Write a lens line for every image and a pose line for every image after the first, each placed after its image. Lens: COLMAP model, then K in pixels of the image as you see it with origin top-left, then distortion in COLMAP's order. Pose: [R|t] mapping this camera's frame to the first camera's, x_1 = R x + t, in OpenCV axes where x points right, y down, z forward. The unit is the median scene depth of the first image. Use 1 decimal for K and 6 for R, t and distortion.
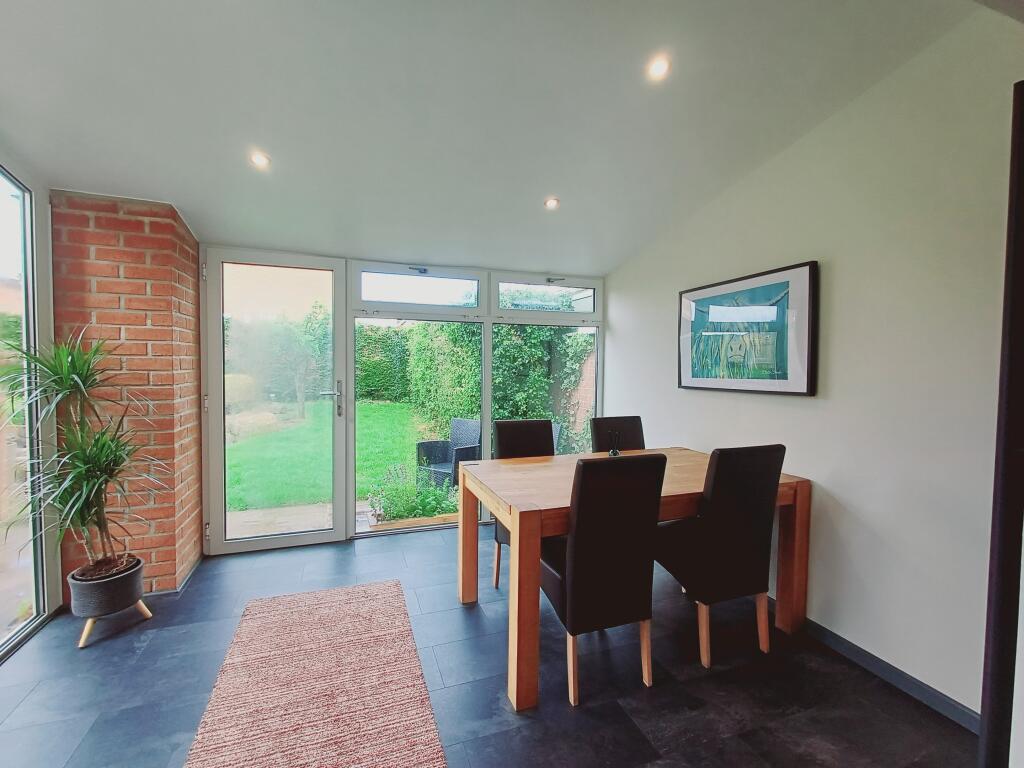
lens RADIAL K [[466.3, 0, 514.0], [0, 466.3, 380.5], [0, 0, 1]] dist [0.001543, 0.002314]
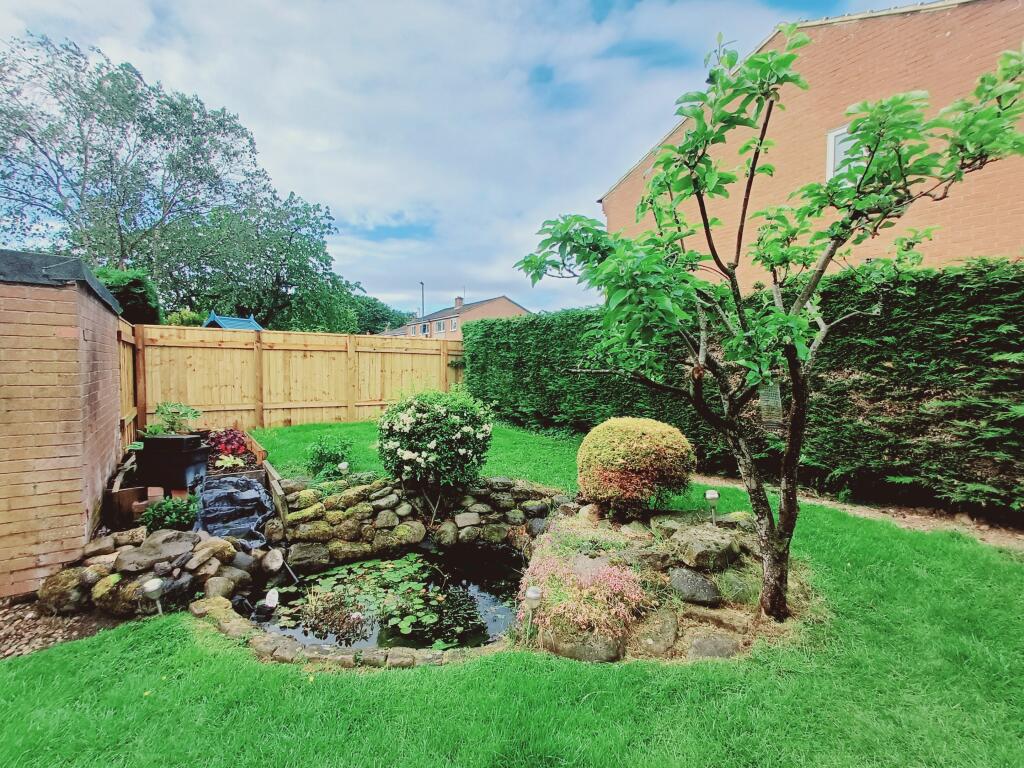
lens RADIAL K [[466.3, 0, 507.4], [0, 466.3, 388.1], [0, 0, 1]] dist [0.001543, 0.002314]
pose [[0.252700, 0.036665, -0.966850, -0.804598], [-0.049454, 0.998465, 0.024938, -0.137848], [0.966280, 0.041513, 0.254125, 2.555598]]
